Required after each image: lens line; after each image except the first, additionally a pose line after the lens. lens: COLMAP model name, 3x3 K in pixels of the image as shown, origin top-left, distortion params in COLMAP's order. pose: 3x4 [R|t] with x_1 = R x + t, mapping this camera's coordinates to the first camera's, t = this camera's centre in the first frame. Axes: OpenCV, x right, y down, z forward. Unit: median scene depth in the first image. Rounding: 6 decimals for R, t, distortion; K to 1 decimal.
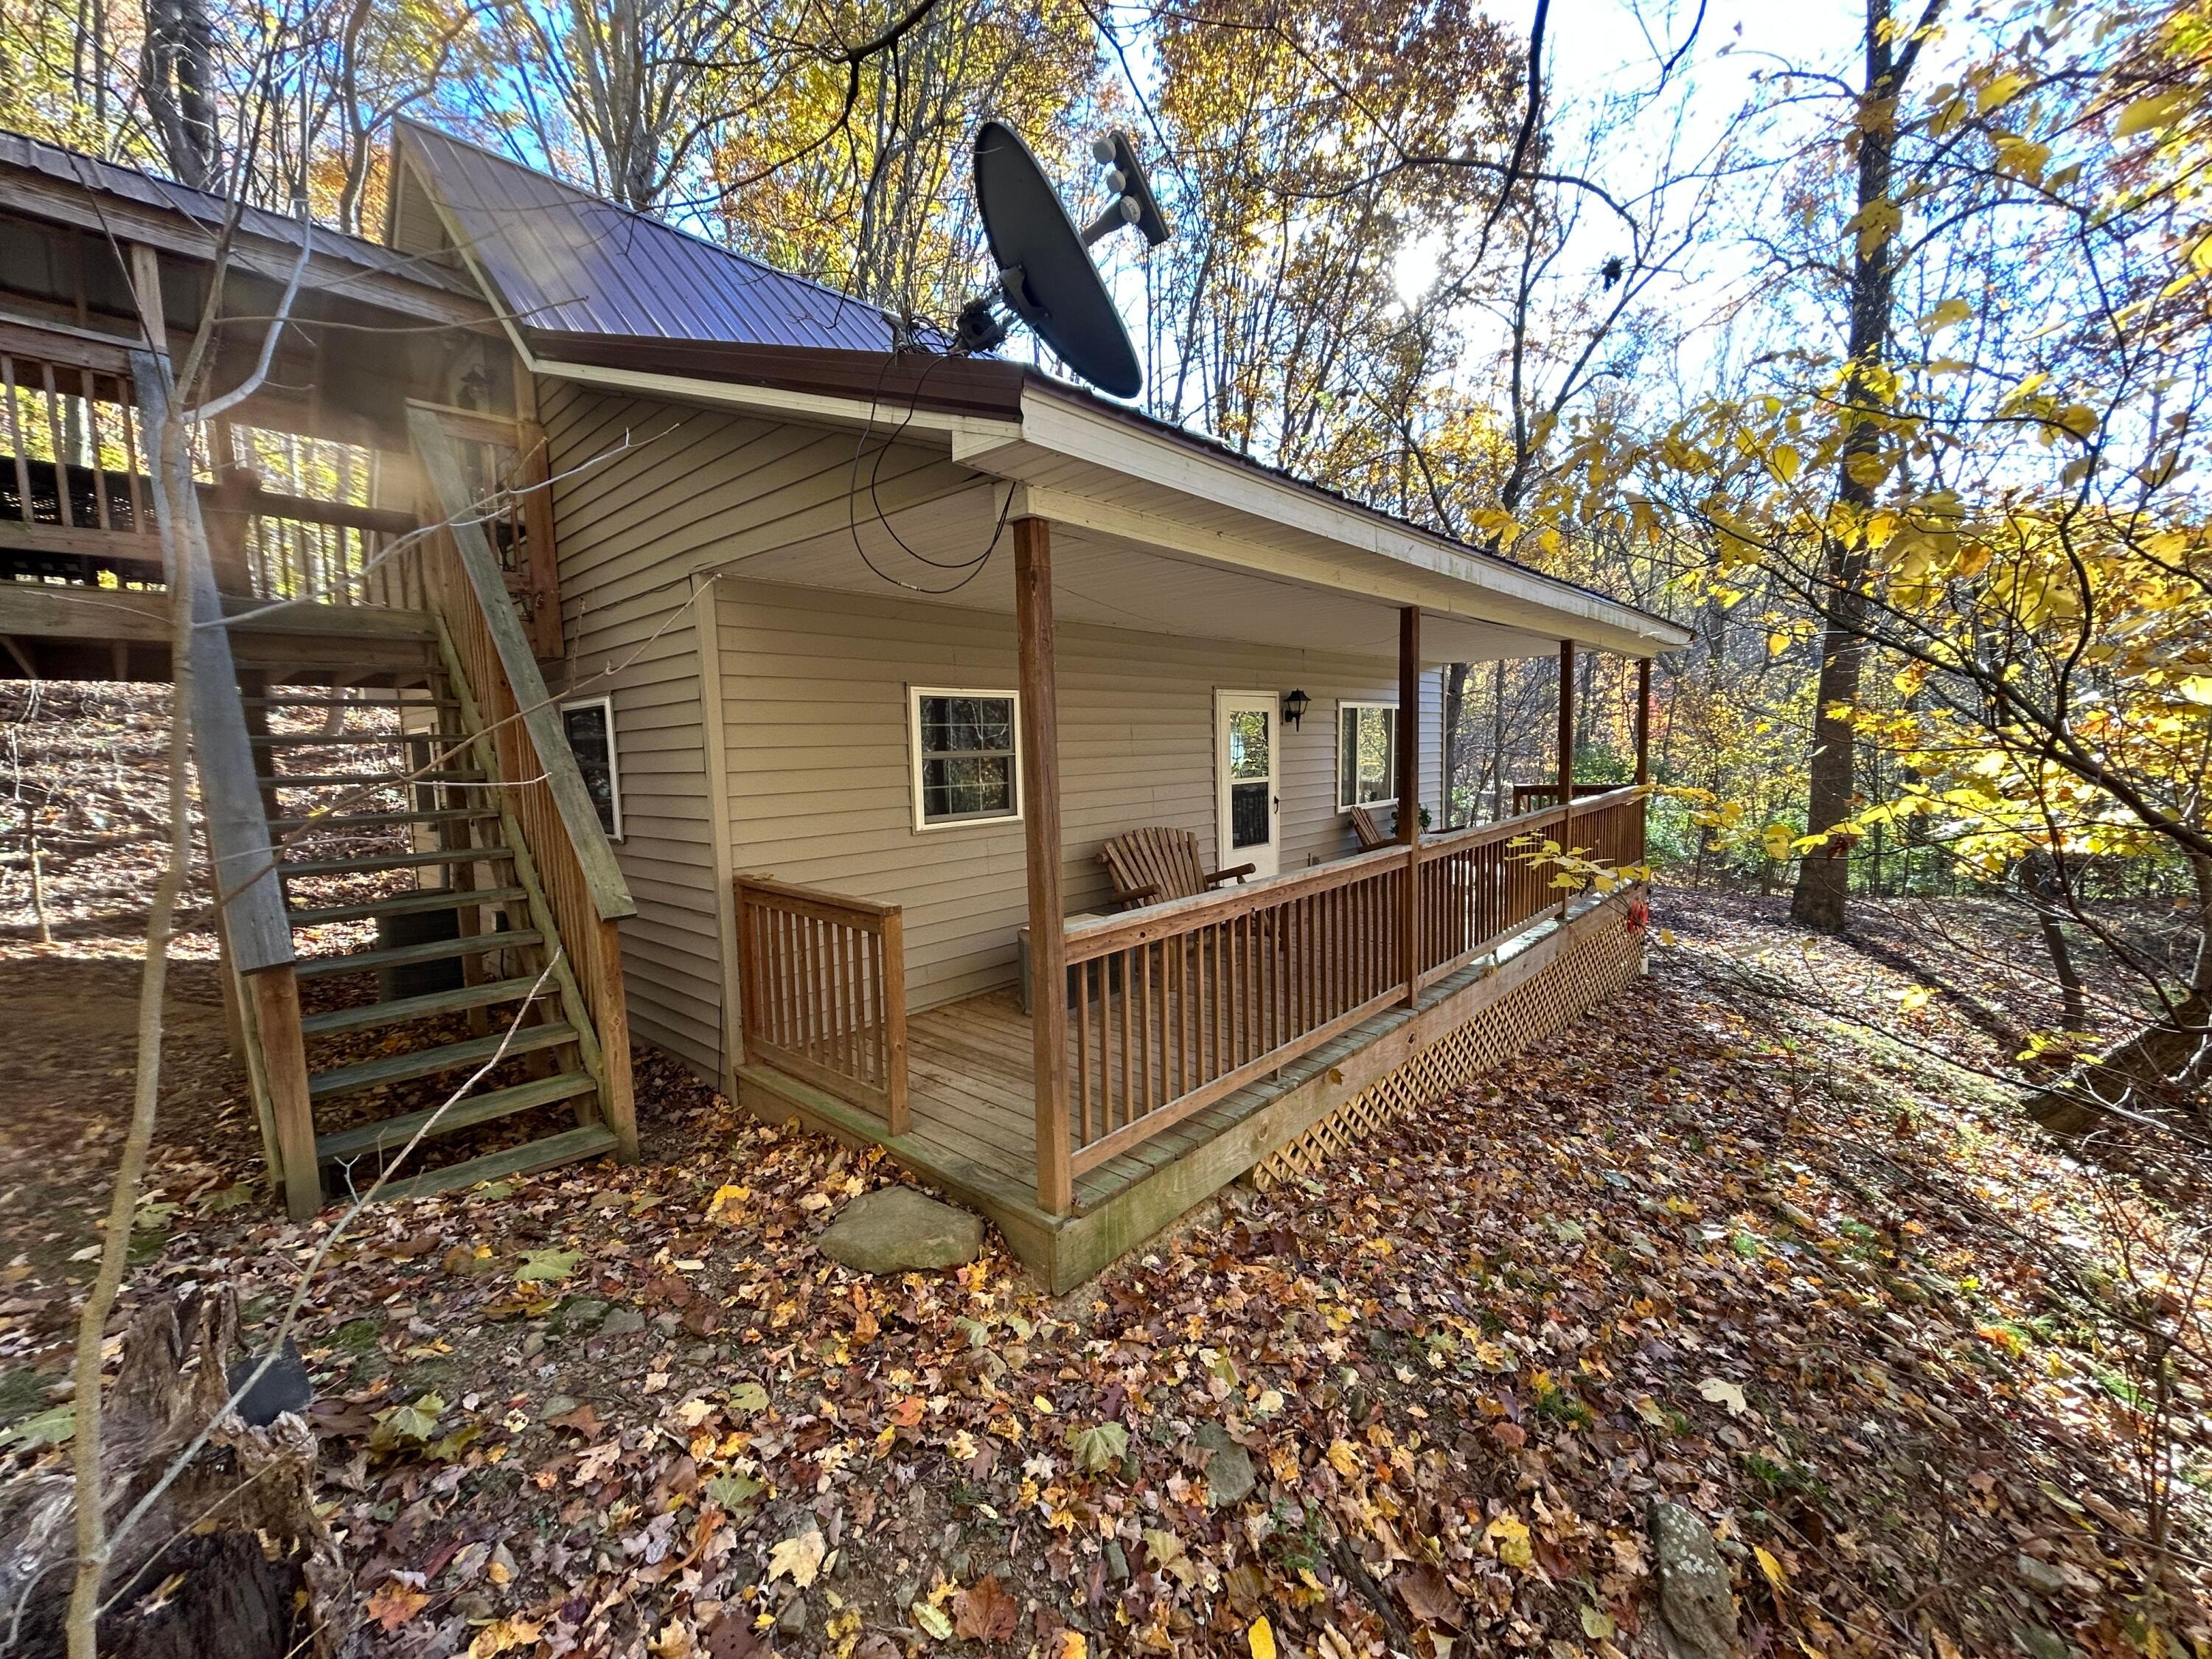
lens RADIAL K [[894.1, 0, 1103.4], [0, 894.1, 832.3], [0, 0, 1]] dist [-0.005995, 0.002181]
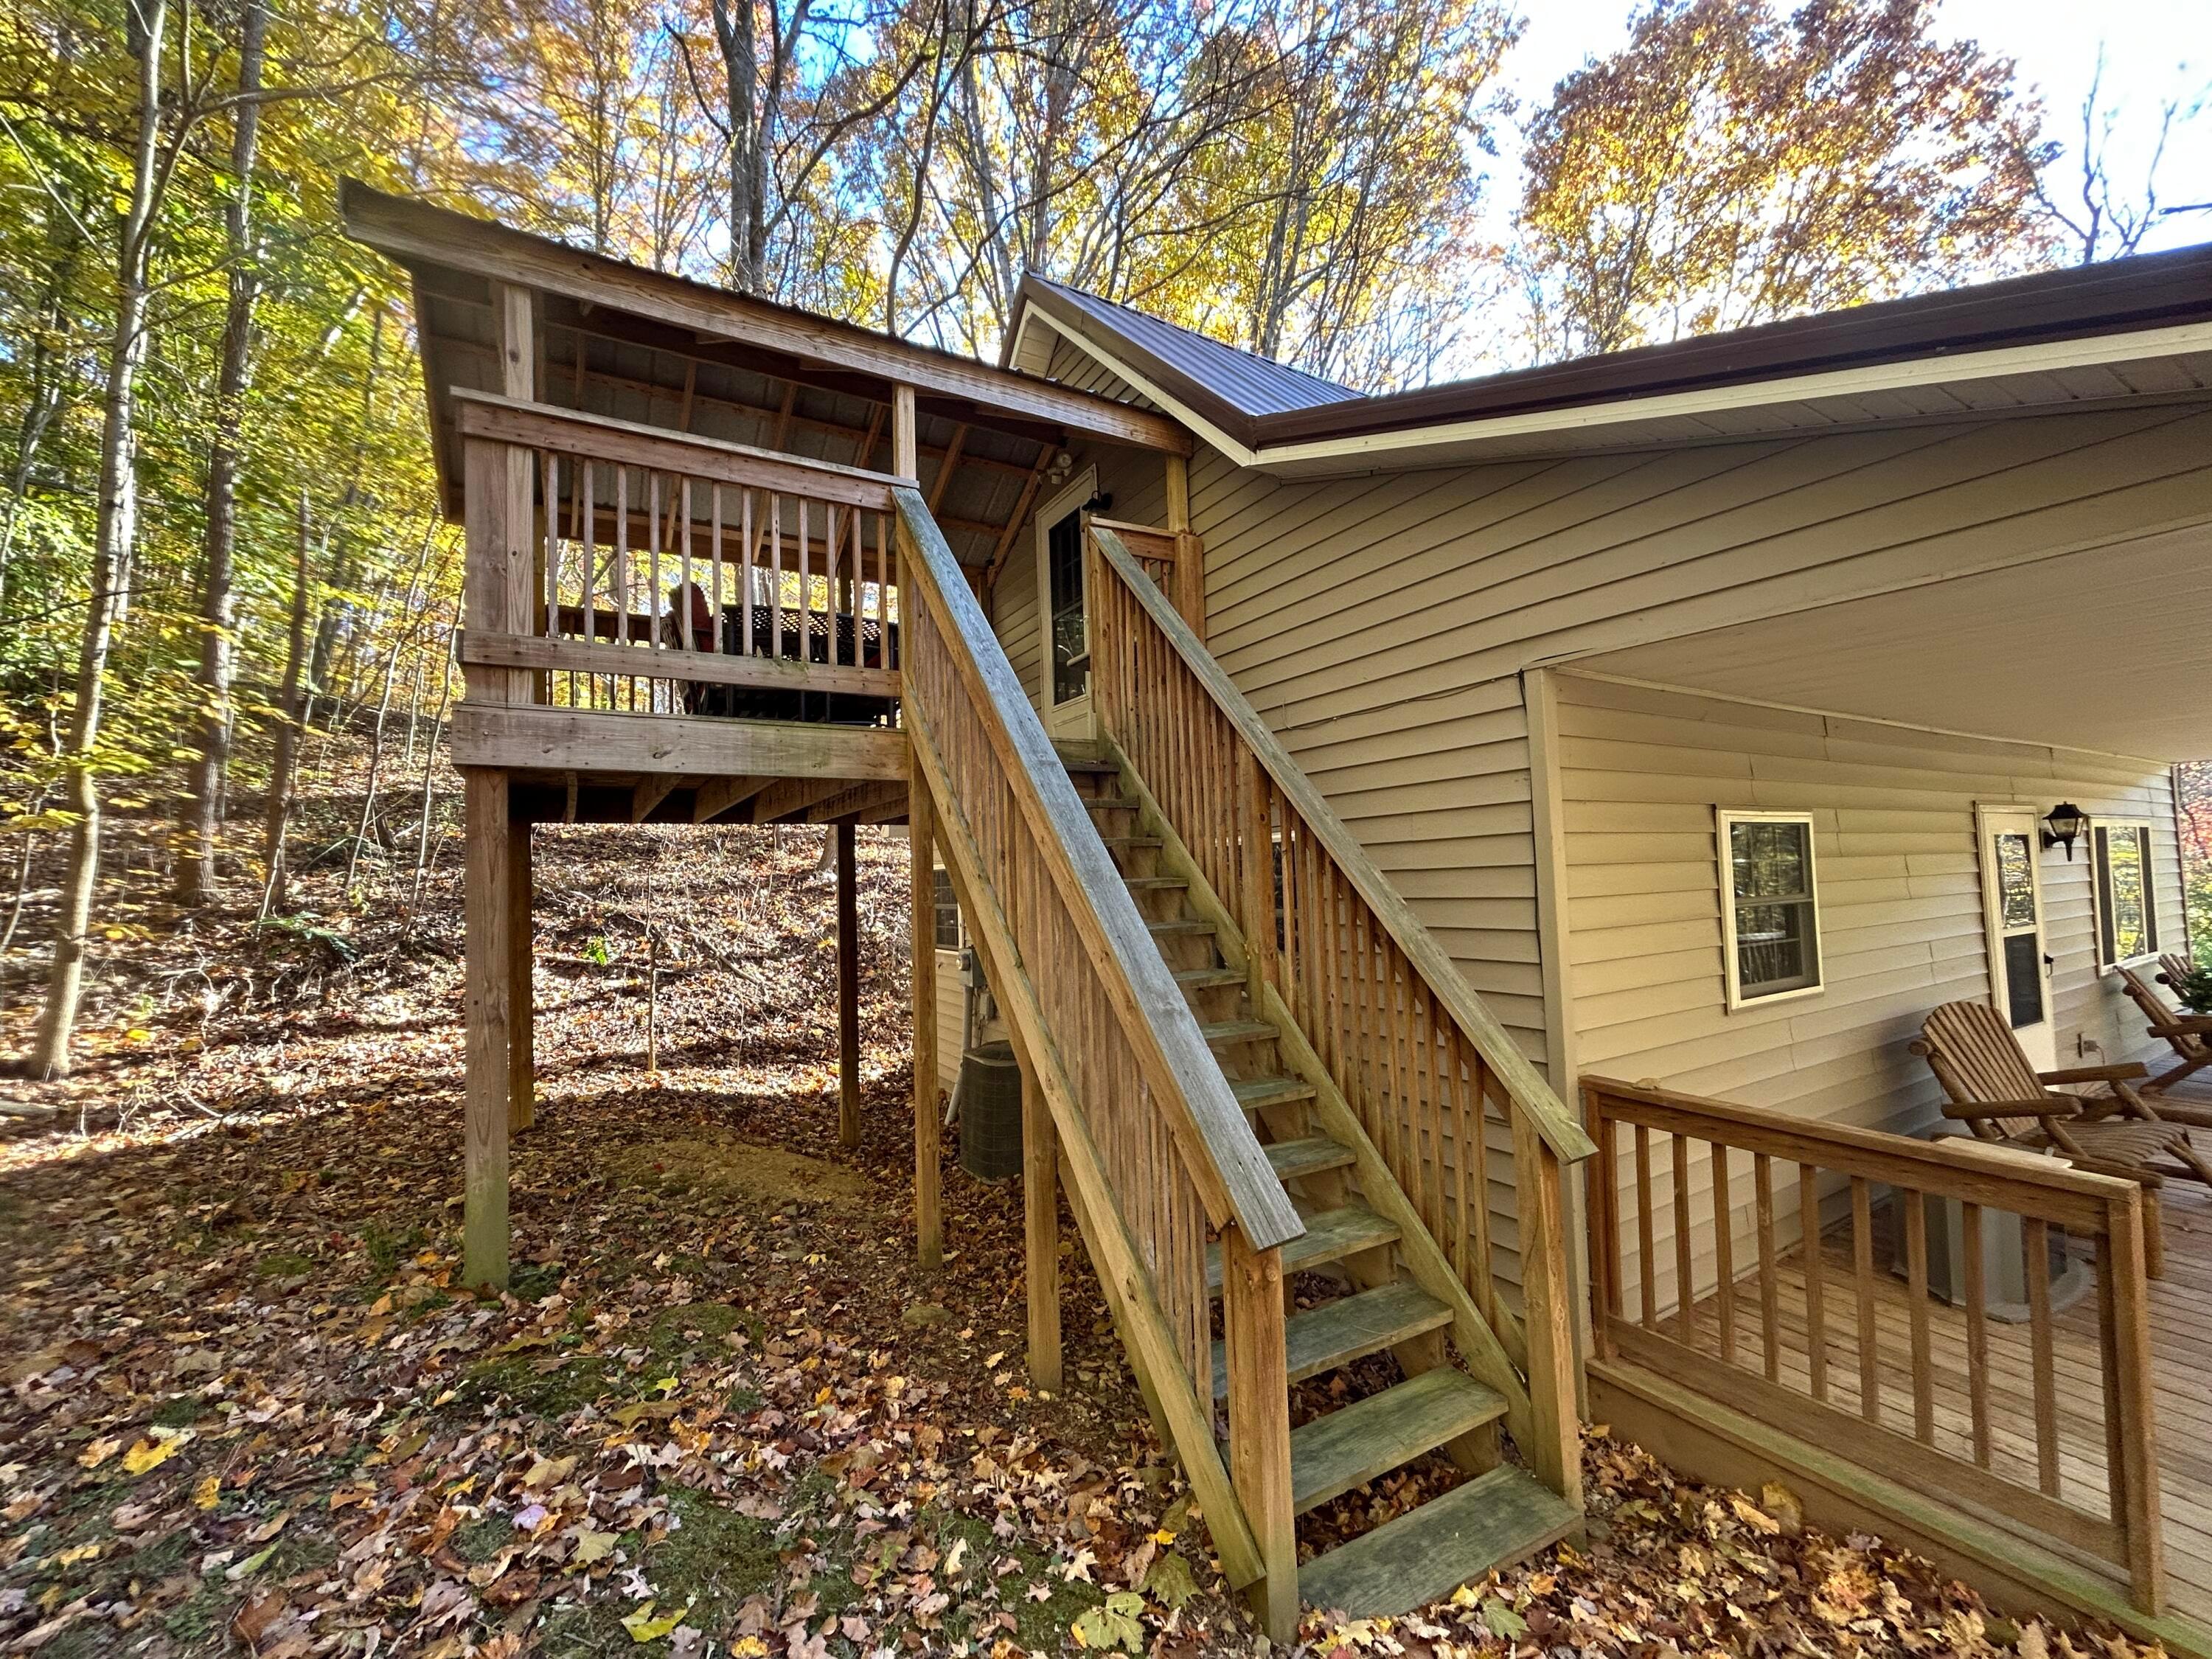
lens RADIAL K [[894.1, 0, 1108.0], [0, 894.1, 835.0], [0, 0, 1]] dist [-0.005995, 0.002181]
pose [[0.956788, -0.016179, -0.290335, -0.341236], [-0.023366, 0.990944, -0.132224, -0.023900], [0.289845, 0.133294, 0.947746, 0.113311]]
